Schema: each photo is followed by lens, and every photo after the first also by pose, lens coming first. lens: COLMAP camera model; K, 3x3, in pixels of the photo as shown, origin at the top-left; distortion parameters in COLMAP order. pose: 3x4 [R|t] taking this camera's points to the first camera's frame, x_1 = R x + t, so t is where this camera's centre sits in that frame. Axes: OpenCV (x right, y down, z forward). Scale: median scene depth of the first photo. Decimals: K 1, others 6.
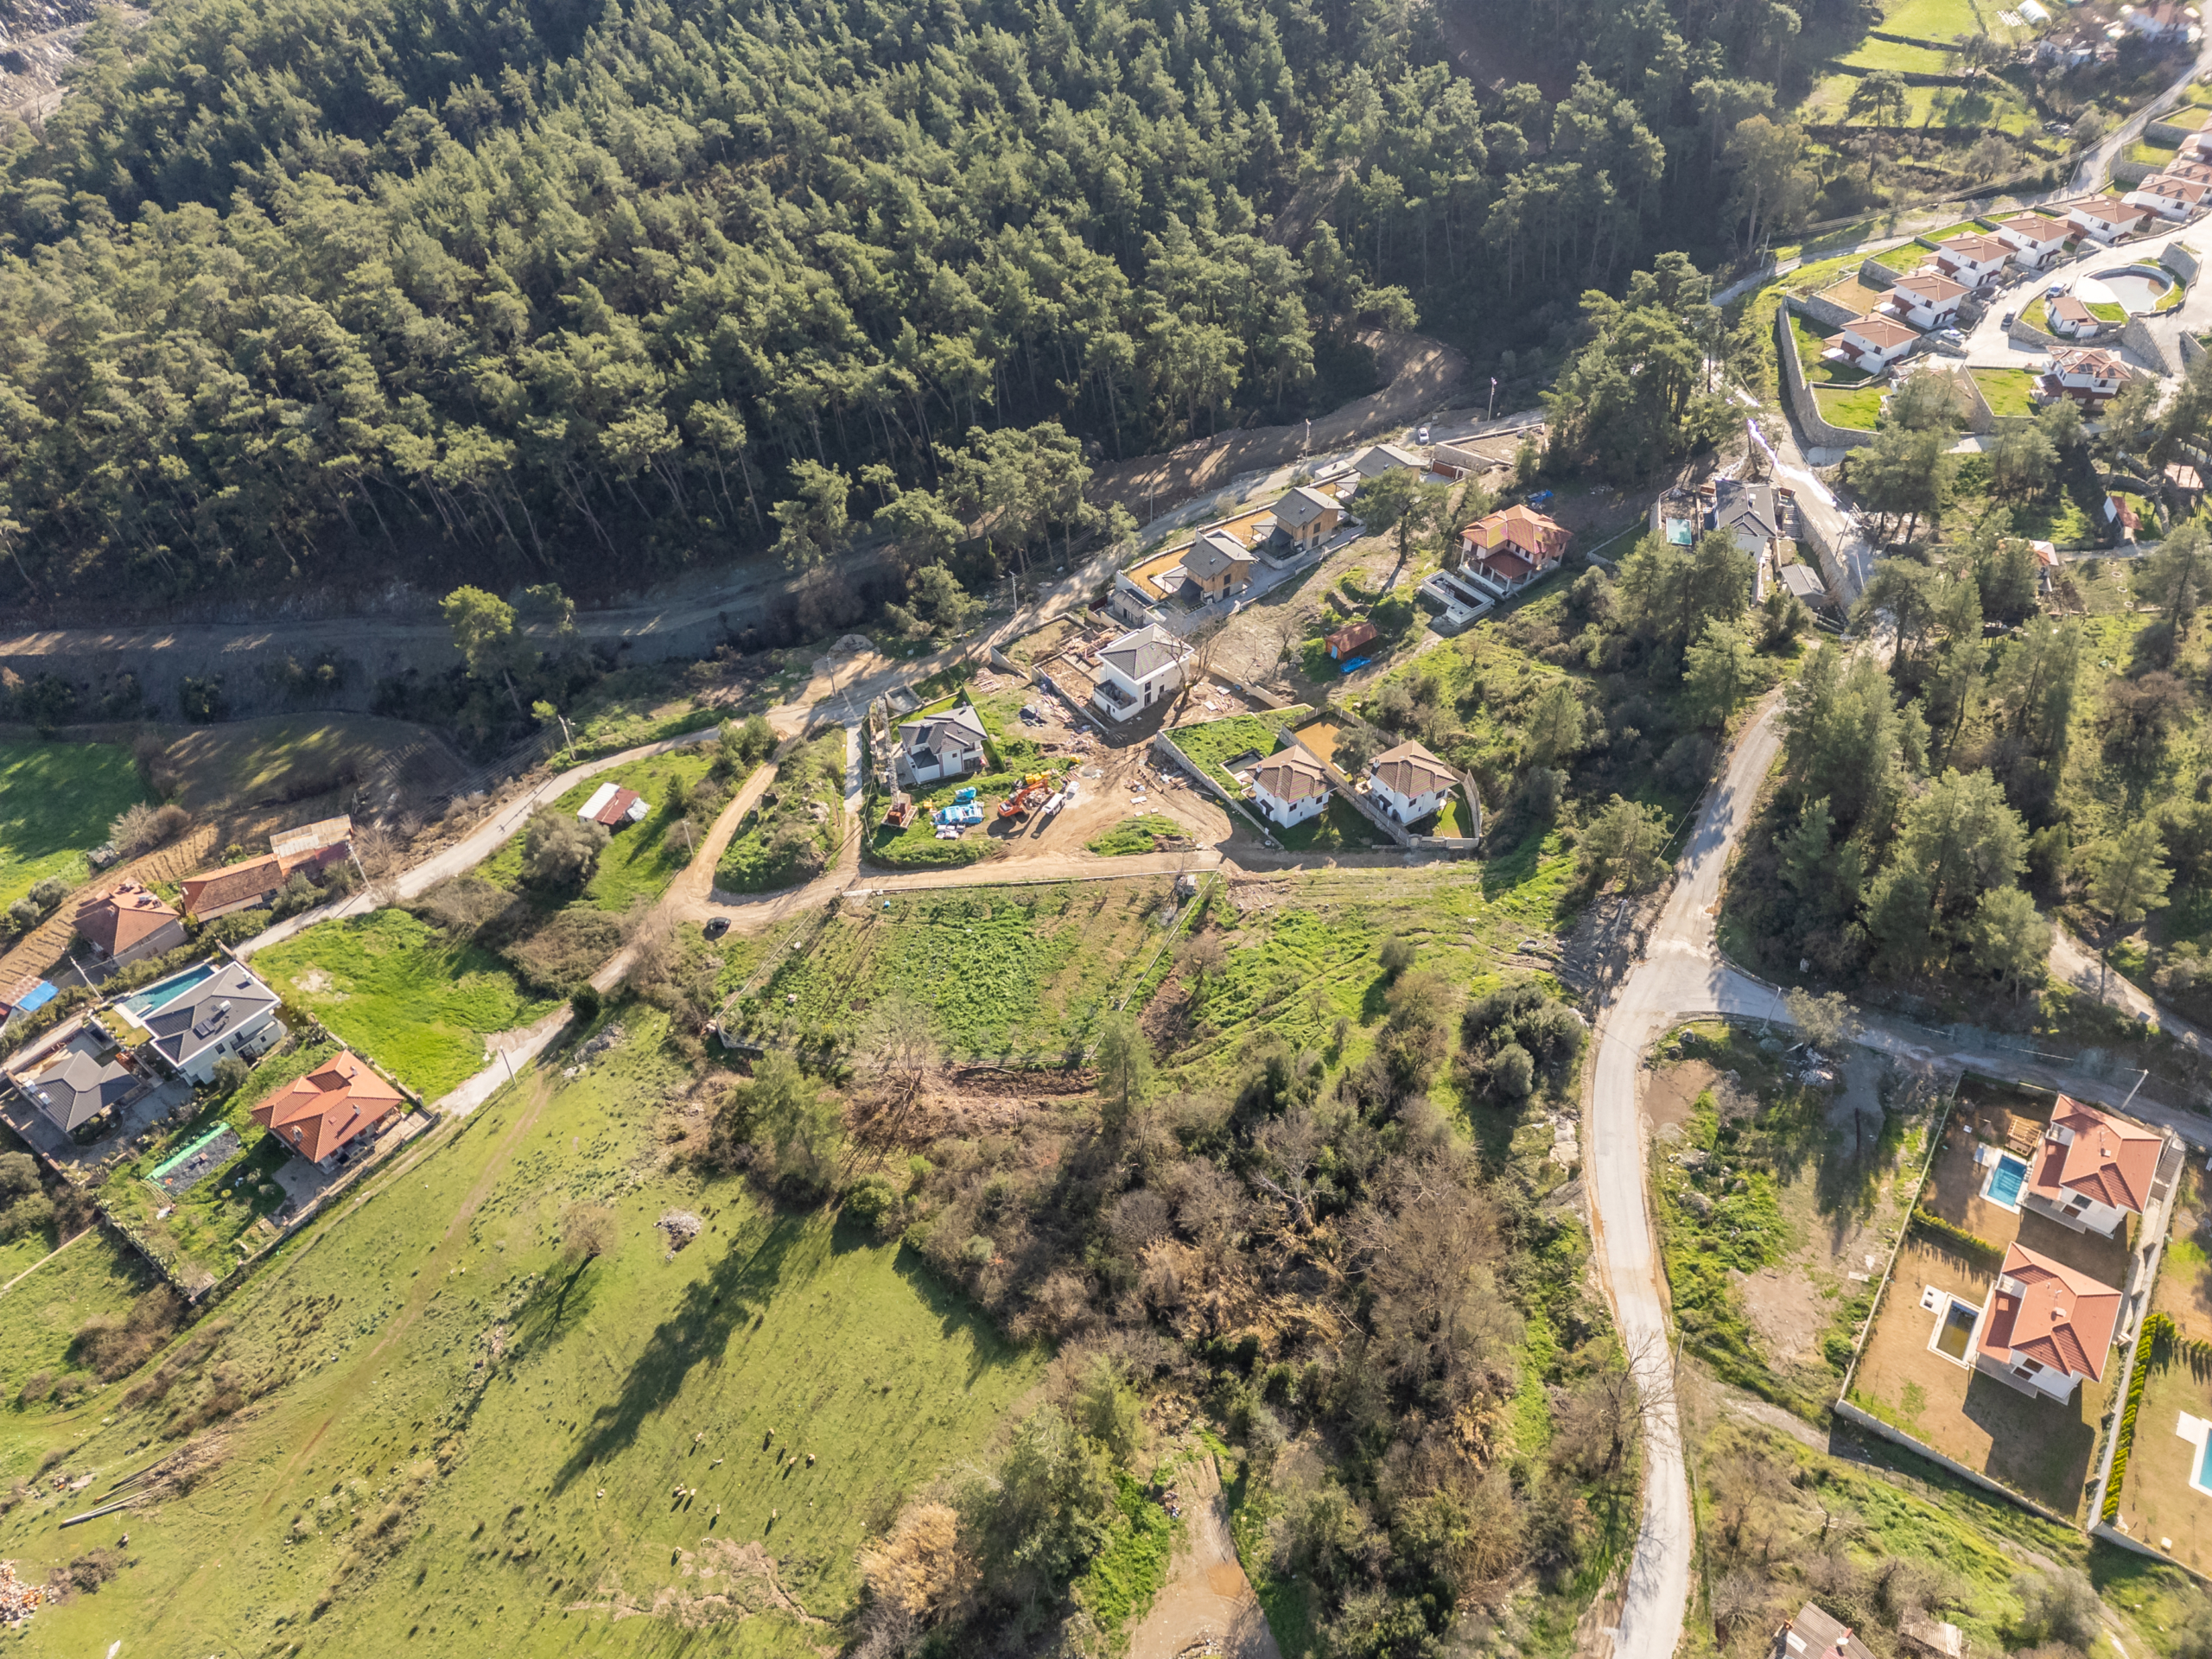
lens RADIAL K [[1544.1, 0, 1103.0], [0, 1544.1, 832.8], [0, 0, 1]] dist [0.081747, -0.078715]
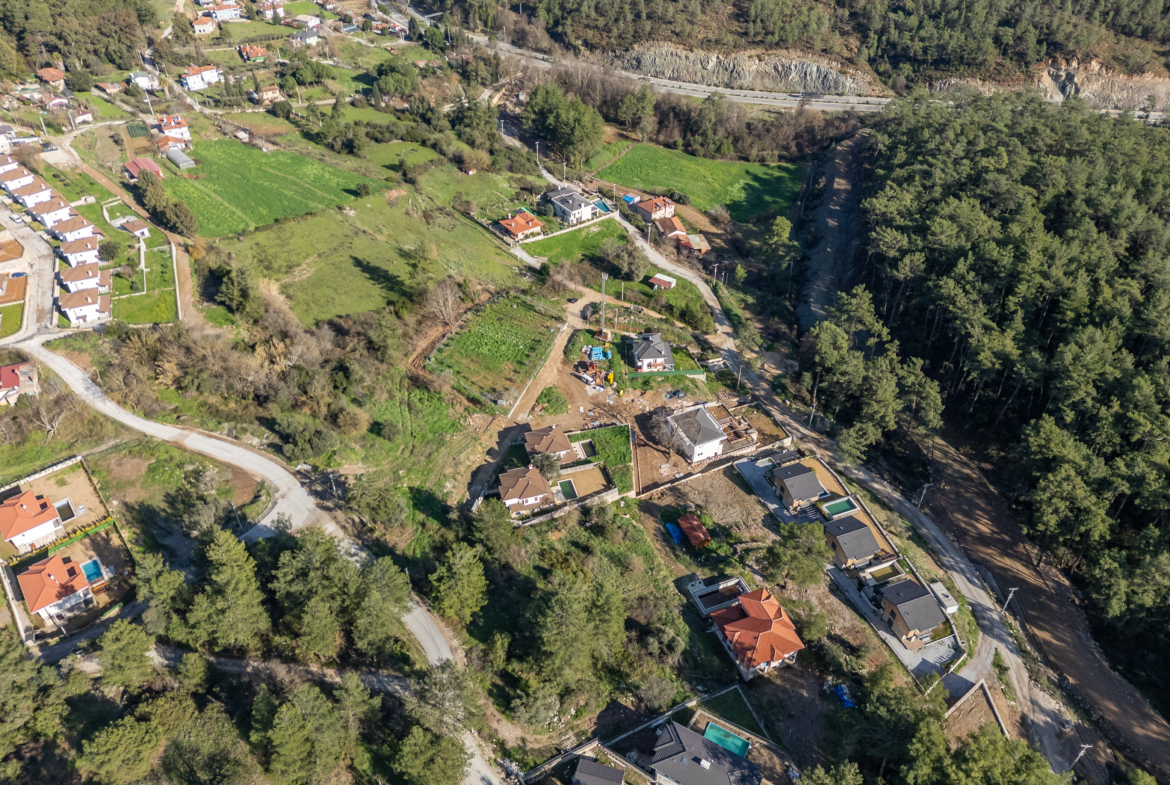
lens RADIAL K [[816.3, 0, 583.3], [0, 816.3, 395.6], [0, 0, 1]] dist [0.083023, -0.082160]
pose [[-0.270728, 0.625203, -0.732002, 0.702943], [-0.660303, 0.432724, 0.613799, -0.609002], [0.700504, 0.649516, 0.295673, 0.676220]]
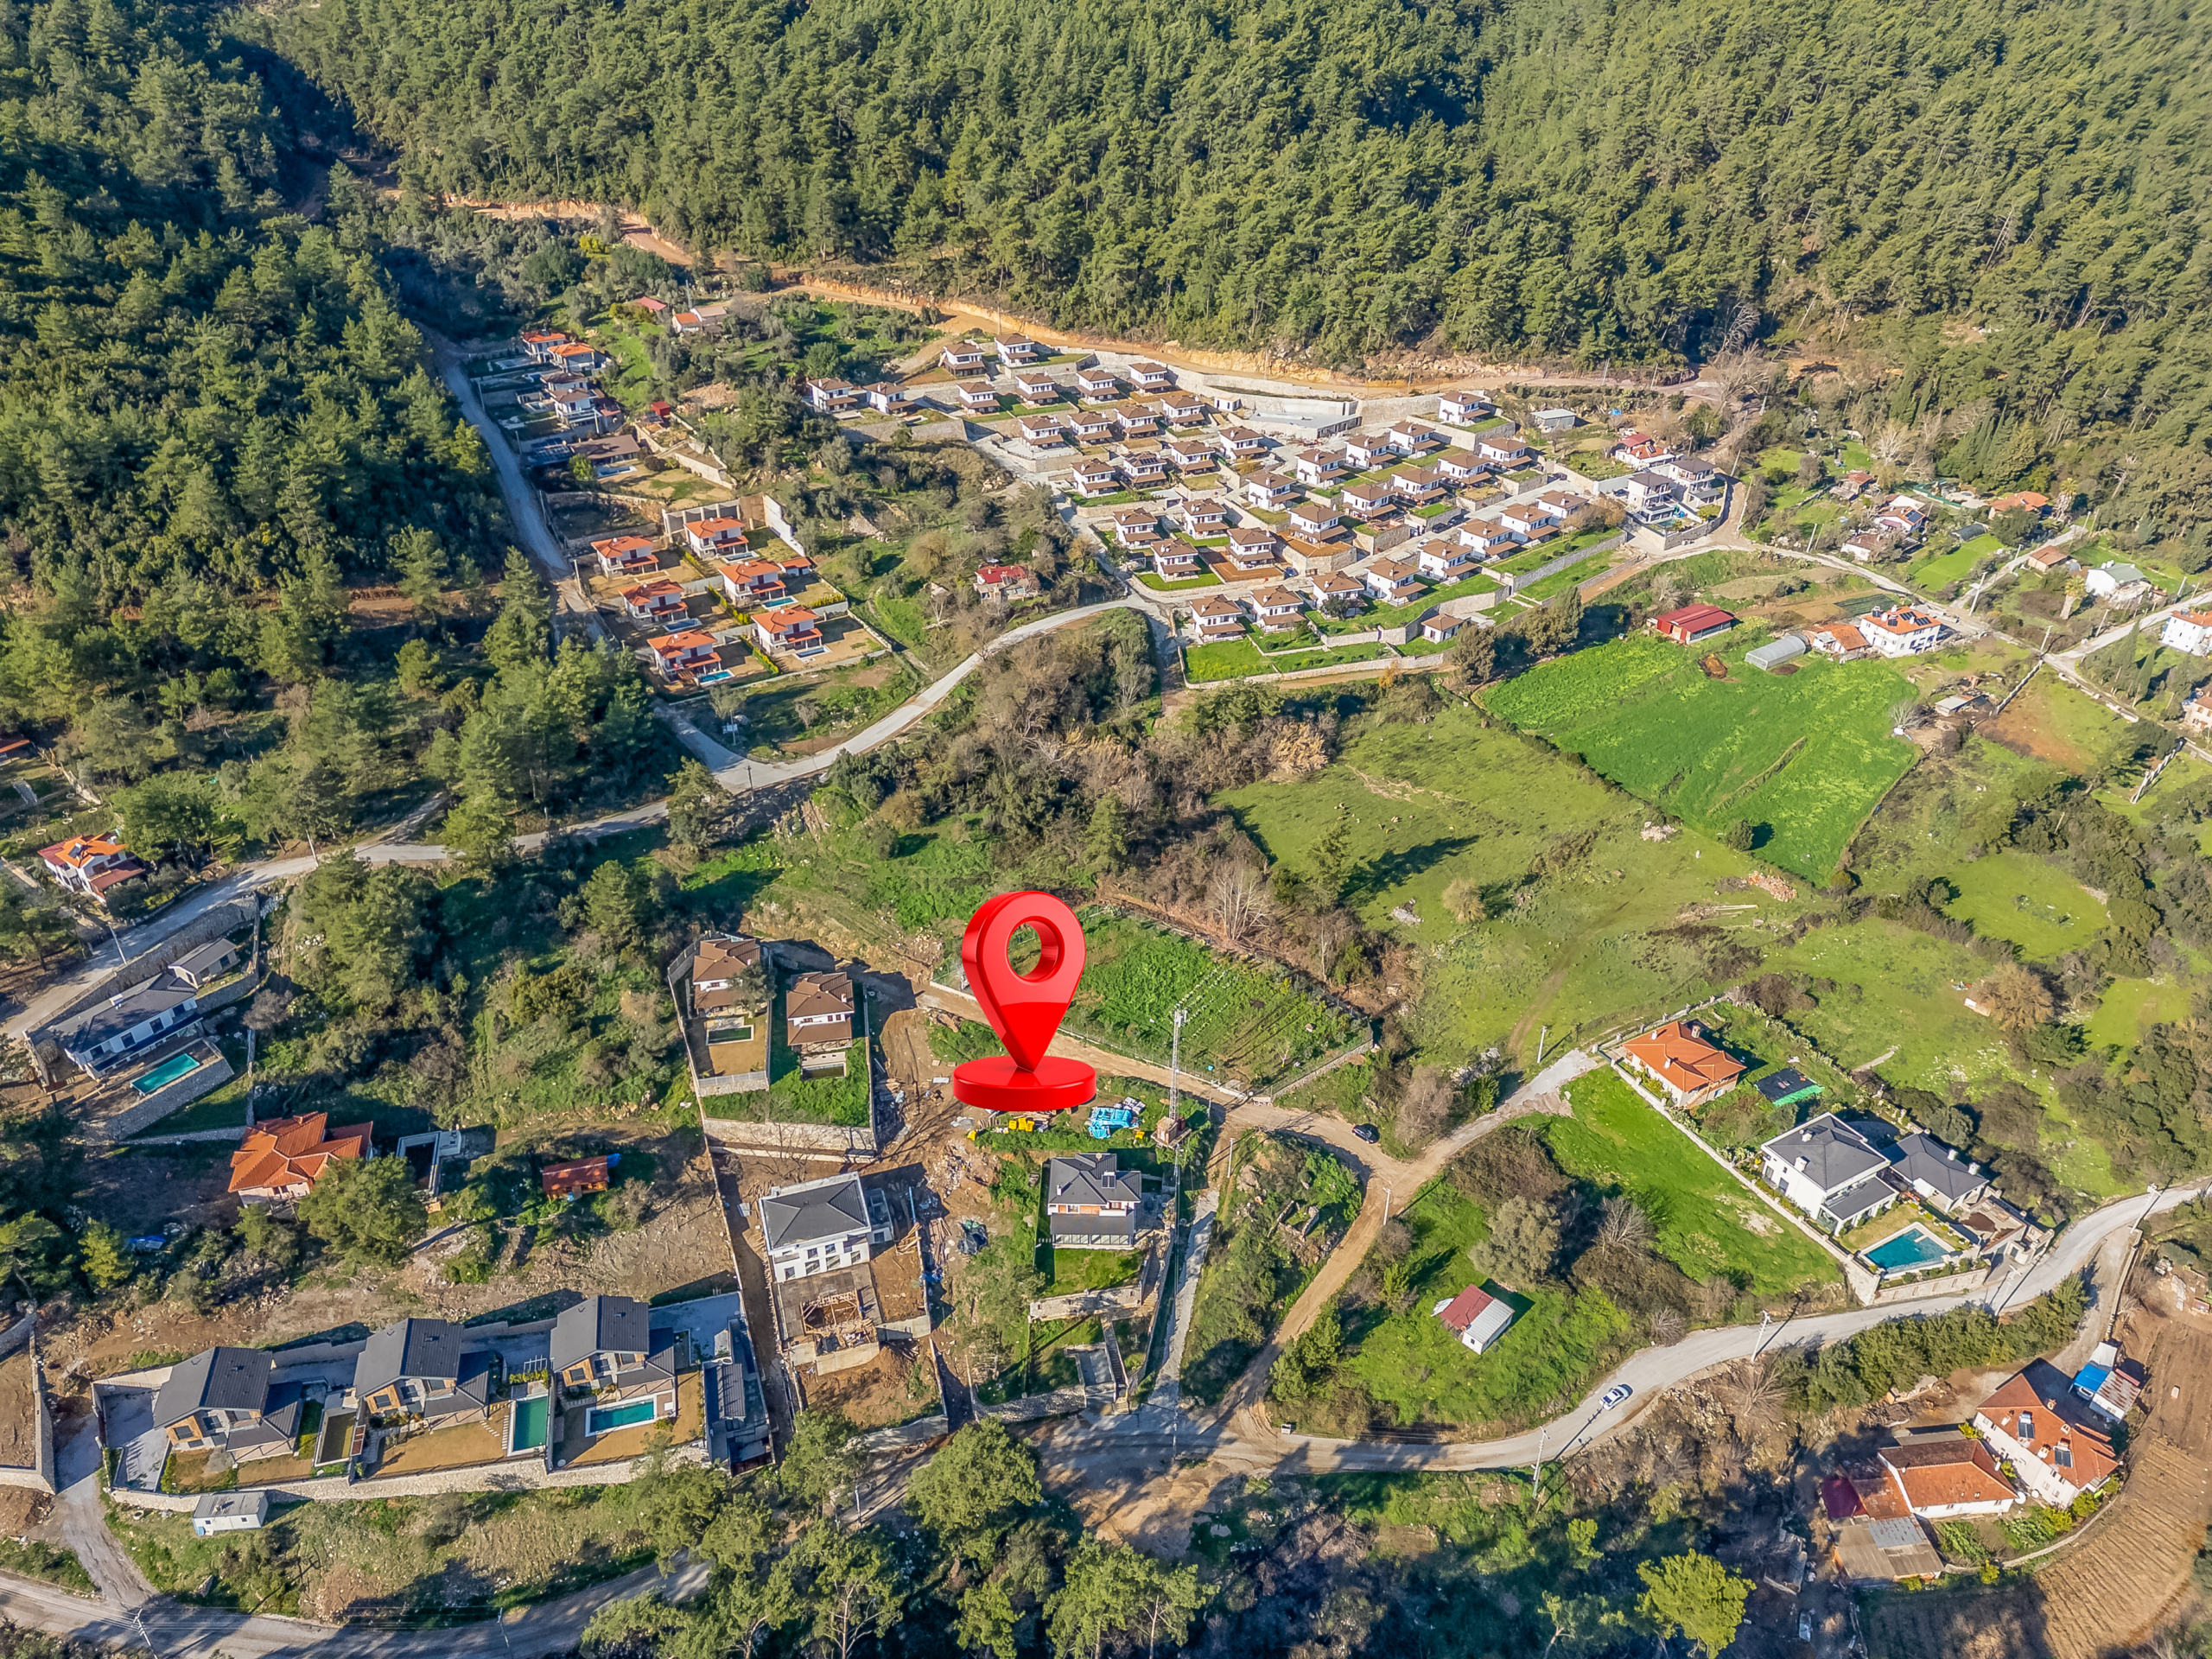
lens RADIAL K [[1538.4, 0, 1109.0], [0, 1538.4, 827.6], [0, 0, 1]] dist [0.075178, -0.061873]
pose [[-0.925345, -0.201537, 0.321122, -0.351913], [0.259687, 0.280178, 0.924155, -0.928323], [-0.276222, 0.938554, -0.206925, 0.986781]]
